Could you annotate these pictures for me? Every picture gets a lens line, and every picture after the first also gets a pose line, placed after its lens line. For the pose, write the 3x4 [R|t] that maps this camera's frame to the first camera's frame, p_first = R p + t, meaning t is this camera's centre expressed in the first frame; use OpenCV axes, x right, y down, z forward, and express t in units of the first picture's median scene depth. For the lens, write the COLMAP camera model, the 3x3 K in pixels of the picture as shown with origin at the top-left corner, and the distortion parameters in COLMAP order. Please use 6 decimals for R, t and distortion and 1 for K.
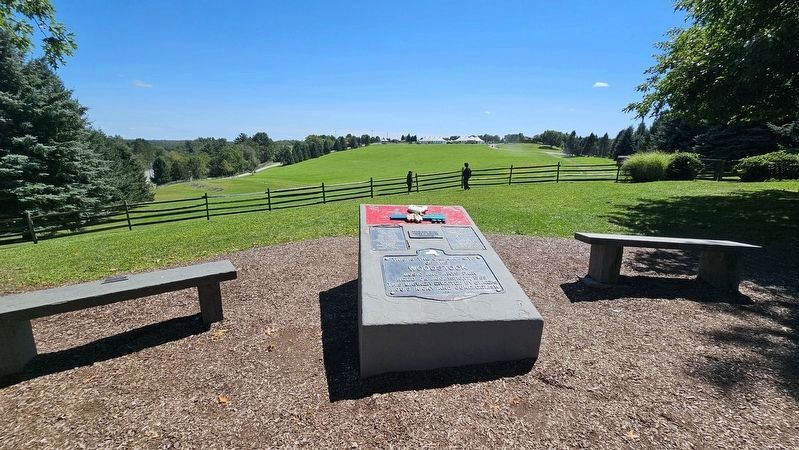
lens RADIAL K [[330.9, 0, 399.5], [0, 330.9, 225.0], [0, 0, 1]] dist [0.012703, 0.000205]
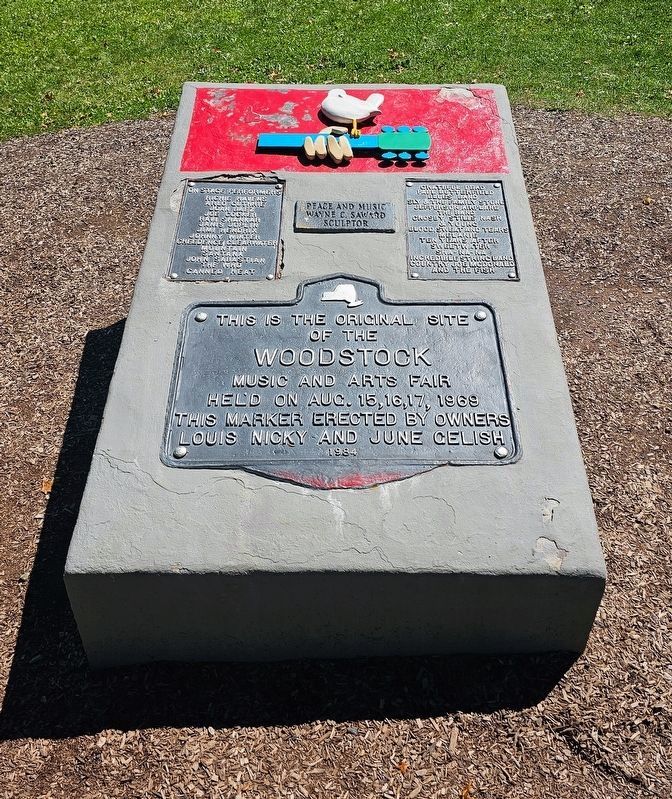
lens RADIAL K [[798.5, 0, 343.9], [0, 798.5, 332.8], [0, 0, 1]] dist [0.138481, -0.139342]
pose [[0.989165, 0.056749, -0.135397, 0.057207], [0.002949, 0.914399, 0.404803, -0.056477], [0.146779, -0.400816, 0.904324, 0.068220]]
